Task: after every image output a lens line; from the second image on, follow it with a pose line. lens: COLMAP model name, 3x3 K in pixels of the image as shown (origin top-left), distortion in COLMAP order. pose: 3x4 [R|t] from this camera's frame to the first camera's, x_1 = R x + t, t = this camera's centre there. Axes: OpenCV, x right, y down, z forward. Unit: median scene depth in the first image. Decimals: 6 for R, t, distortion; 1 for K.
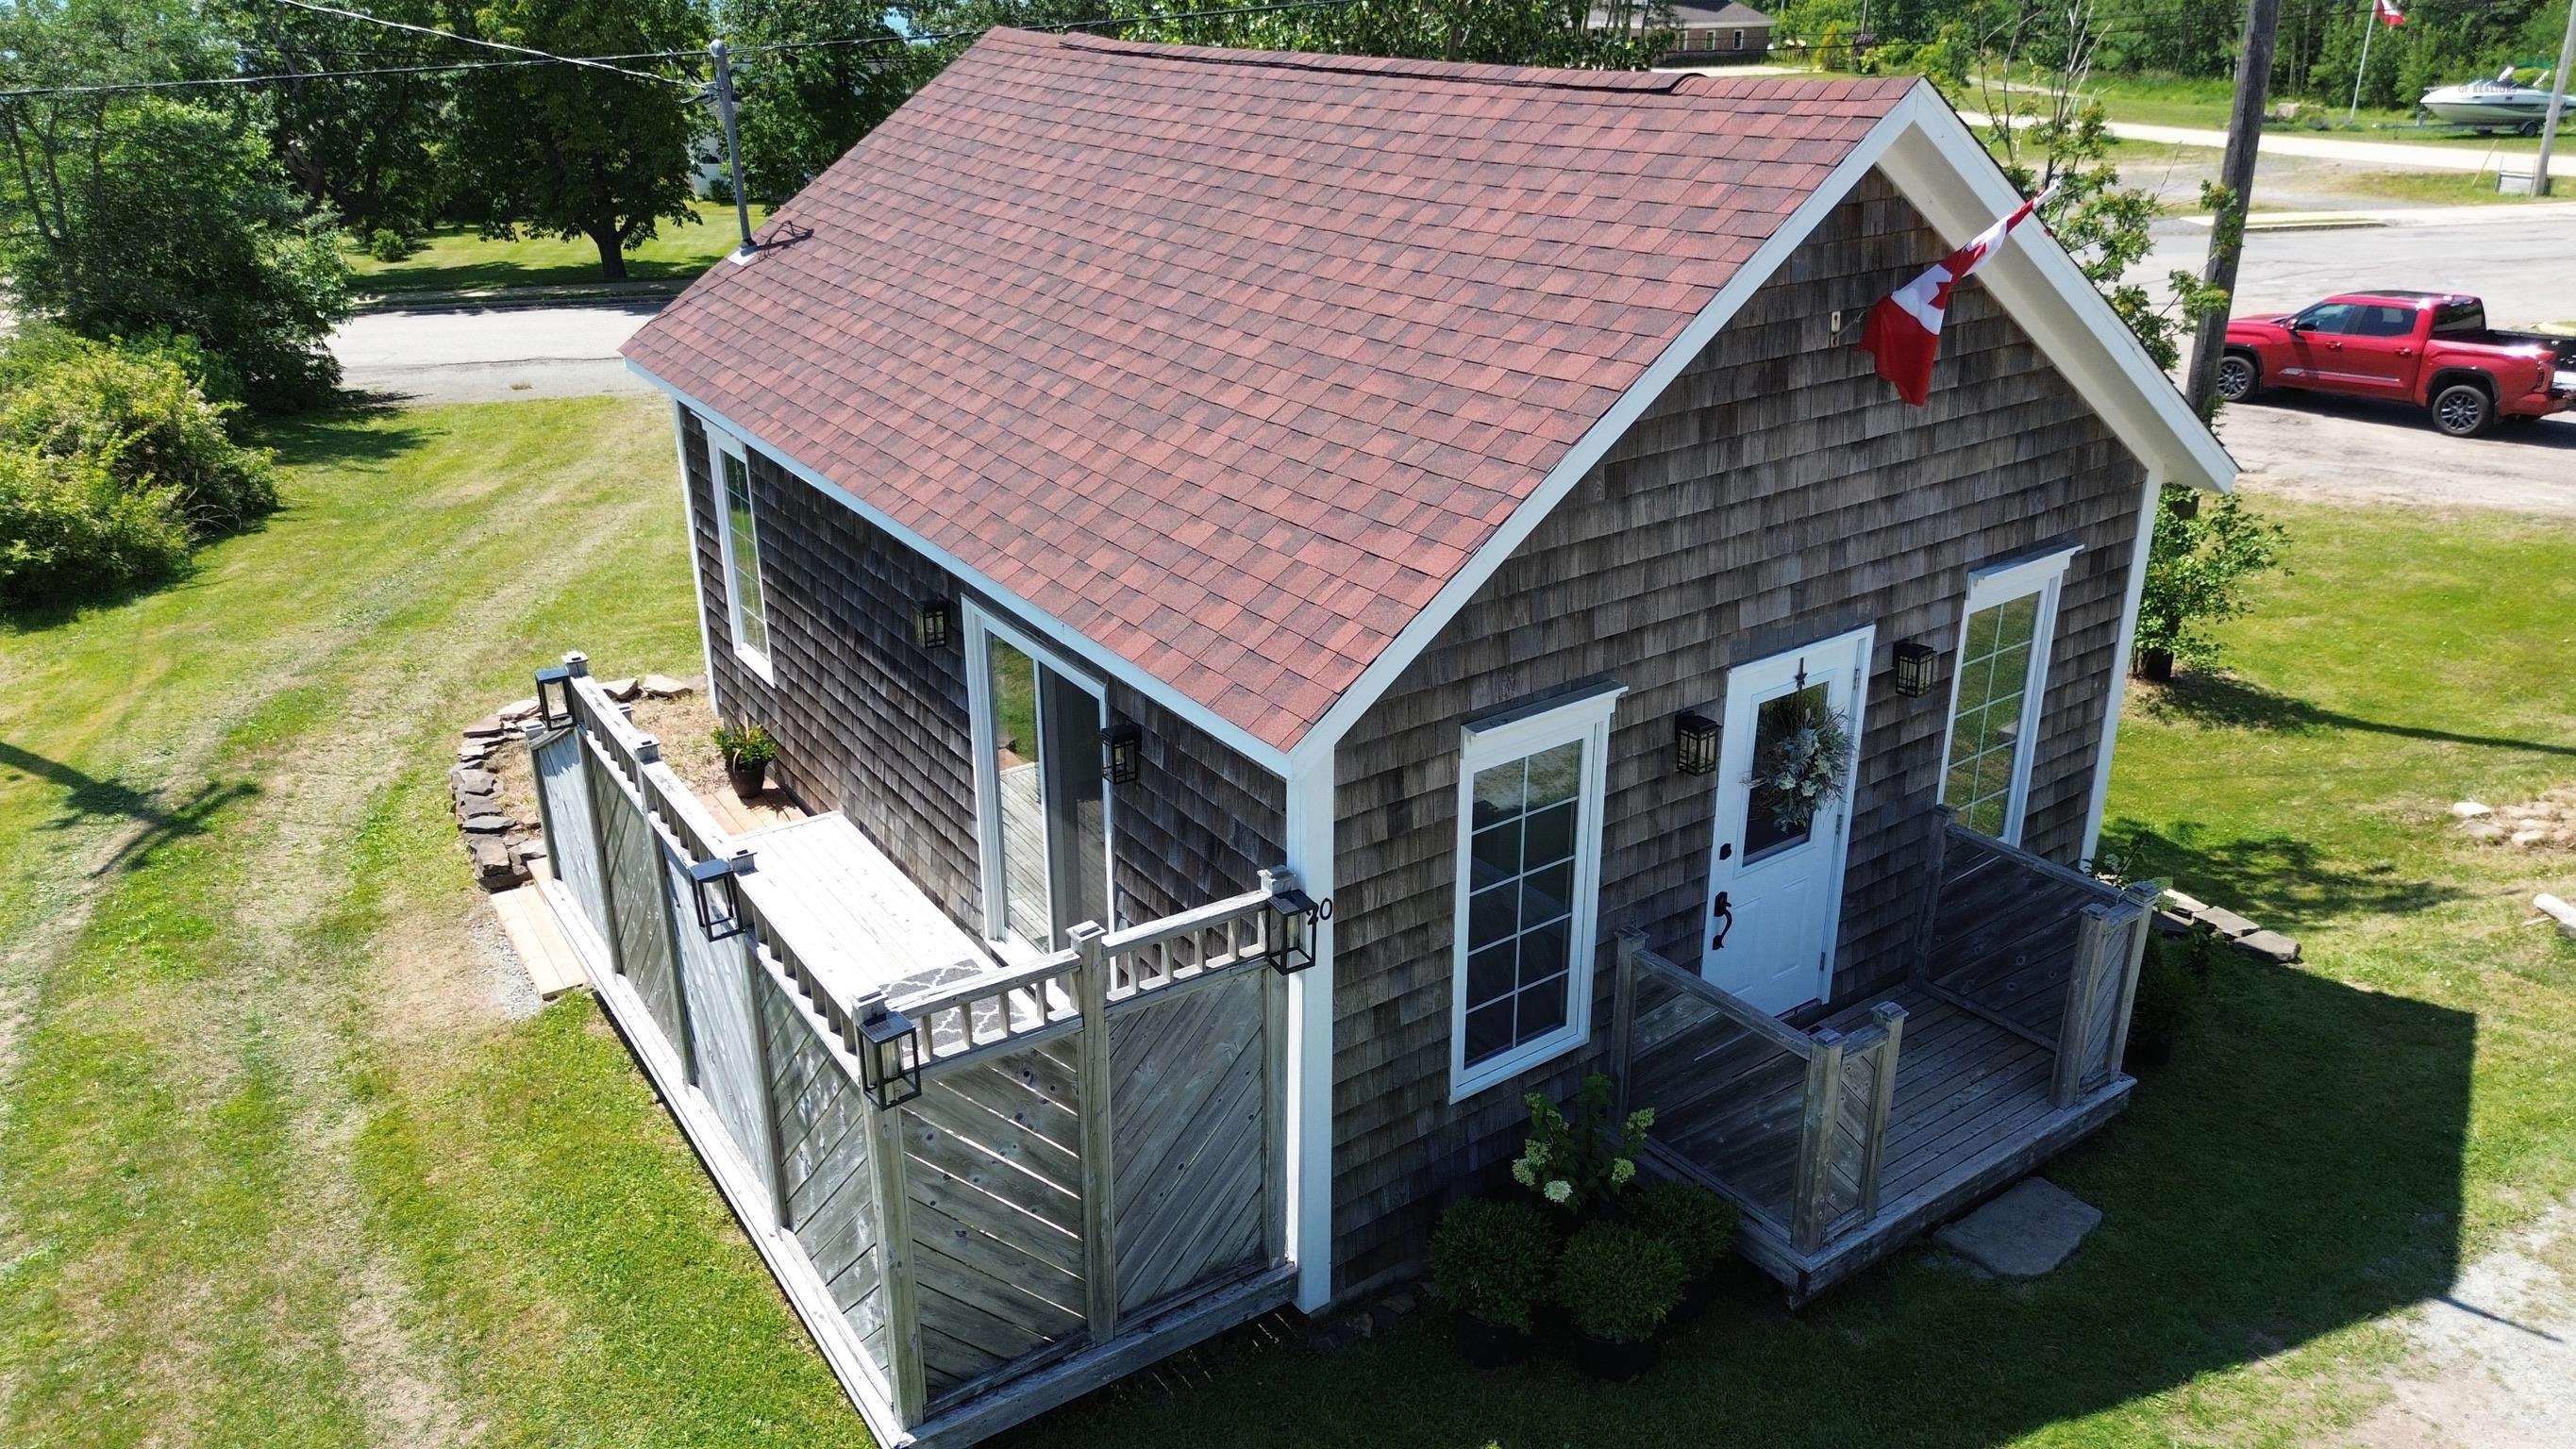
lens RADIAL K [[1820.3, 0, 1288.0], [0, 1820.3, 724.5], [0, 0, 1]] dist [0.096173, -0.113635]
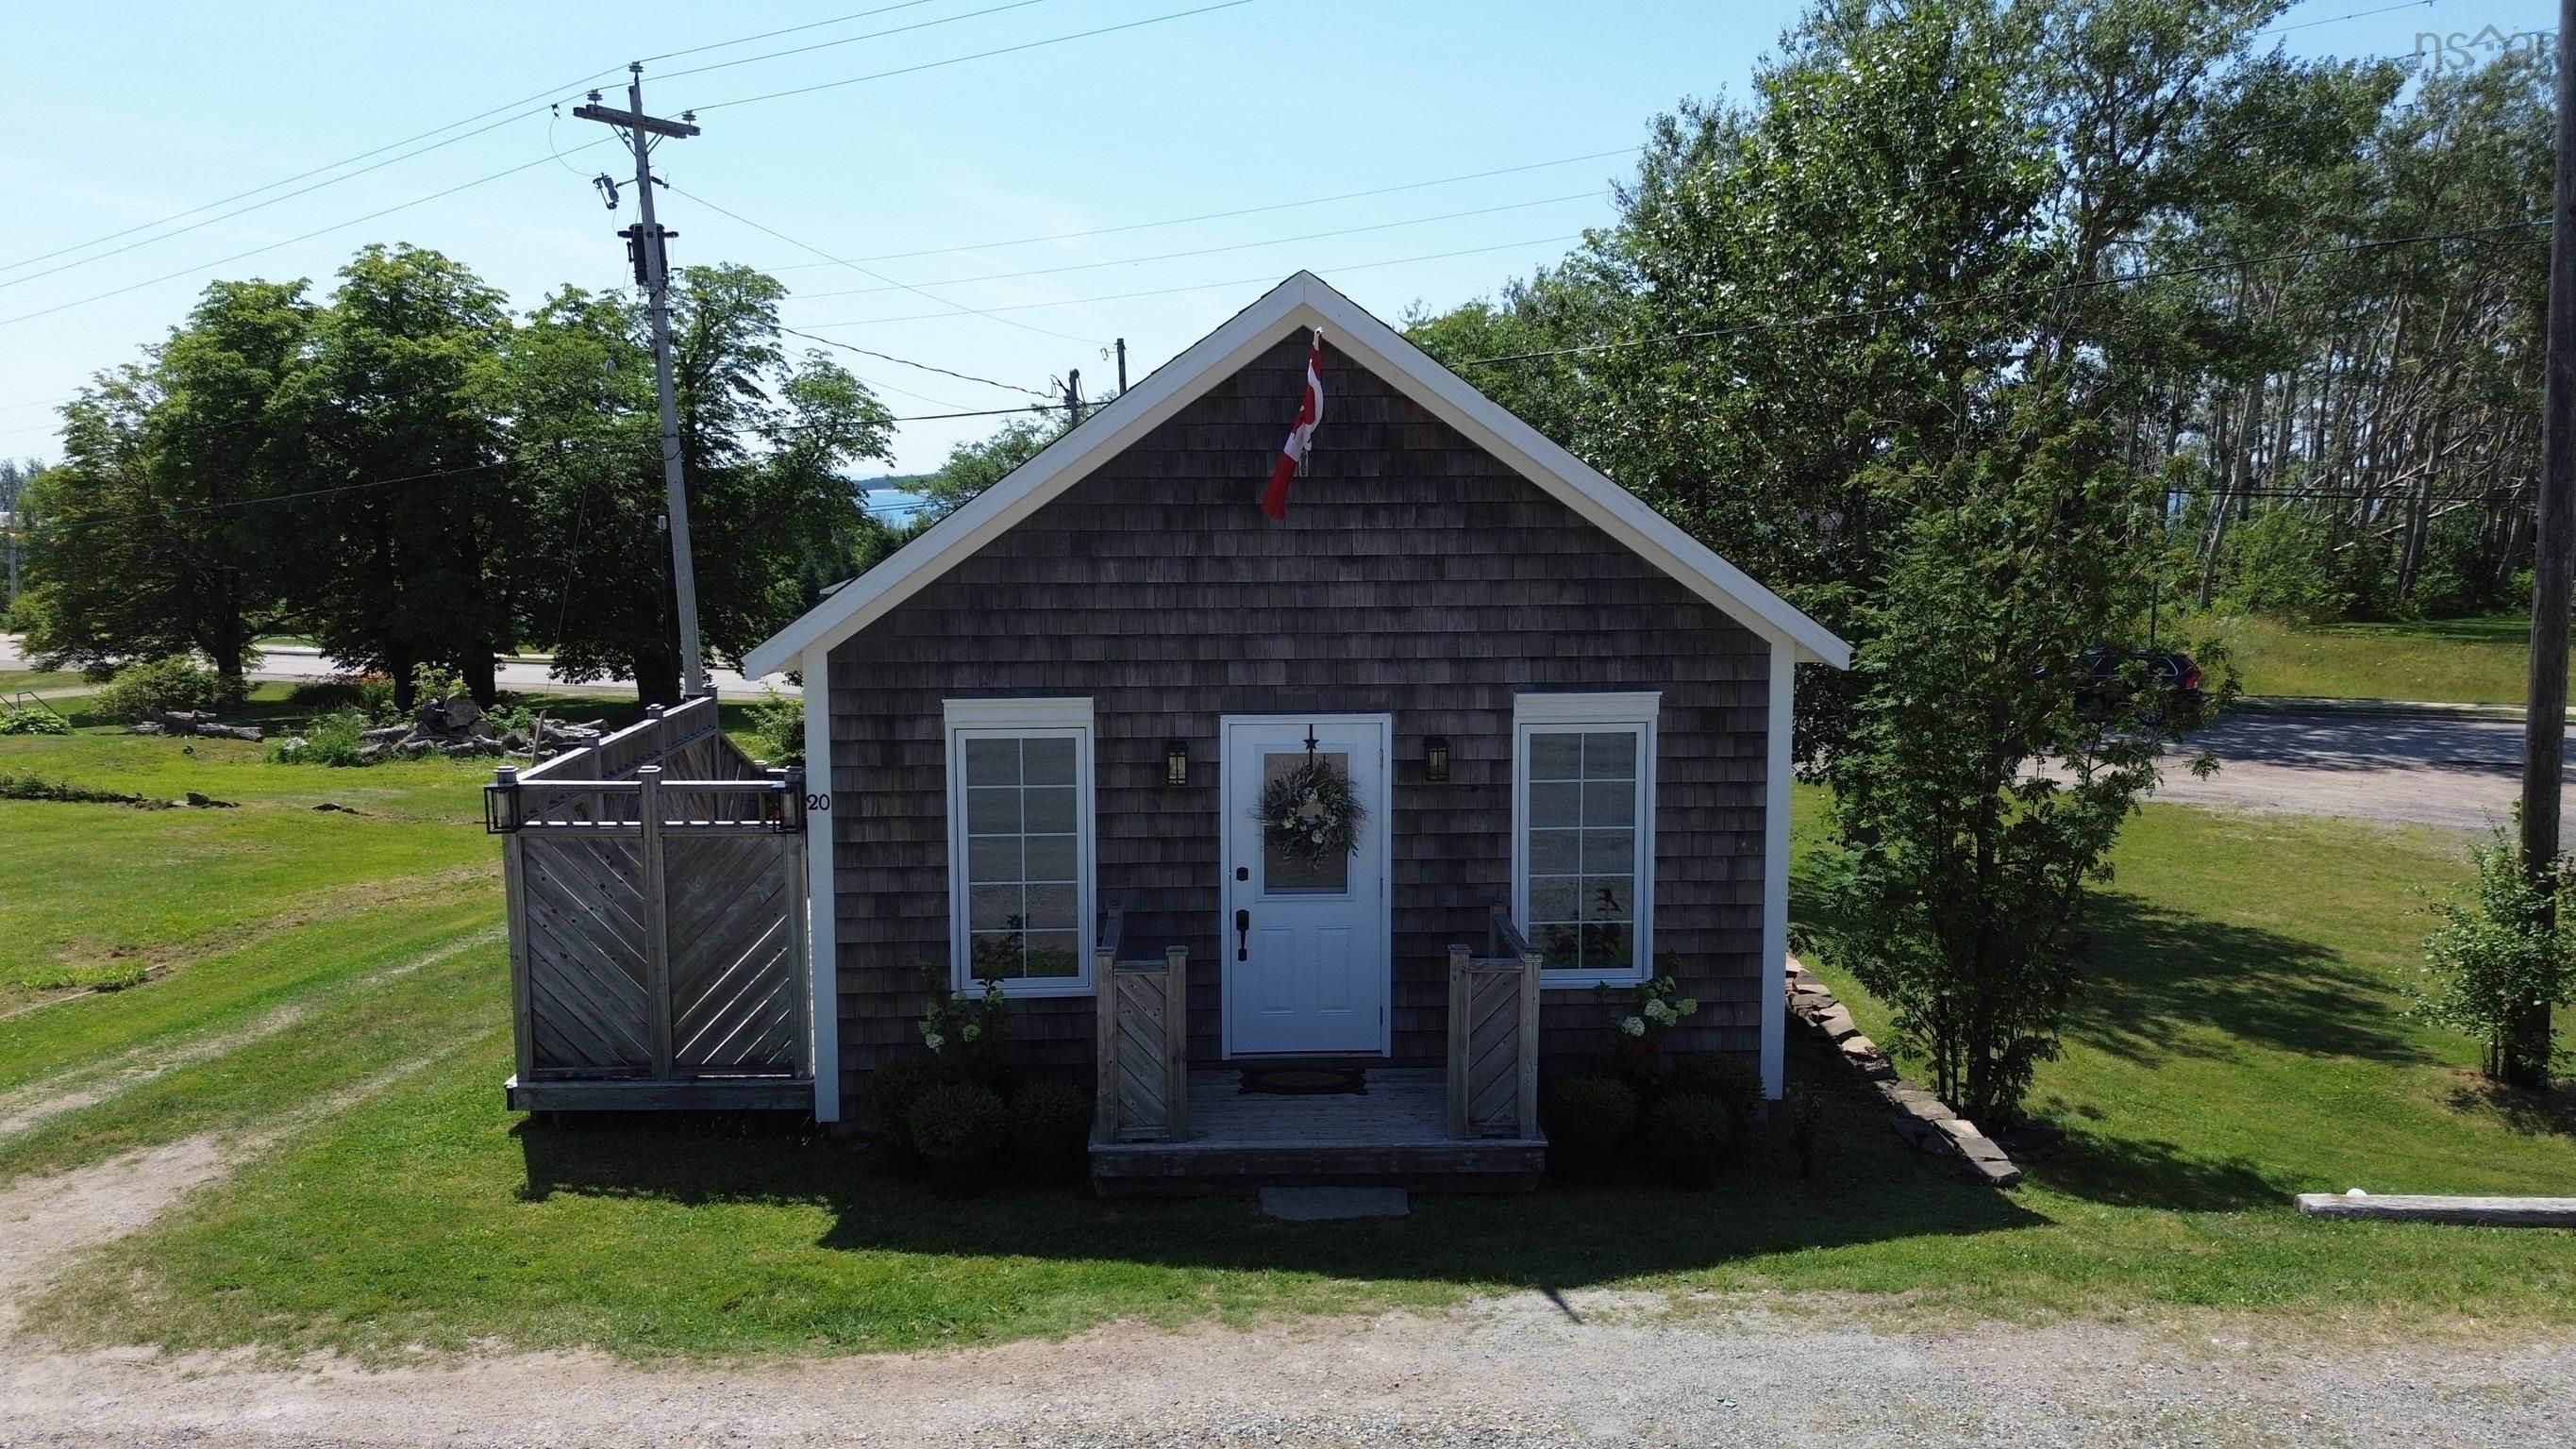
lens RADIAL K [[1820.3, 0, 1288.0], [0, 1820.3, 724.5], [0, 0, 1]] dist [0.096173, -0.113635]
pose [[0.838076, 0.079411, -0.539743, 0.946771], [-0.211641, 0.959193, -0.187499, 0.201375], [0.502829, 0.271370, 0.820684, -0.033326]]
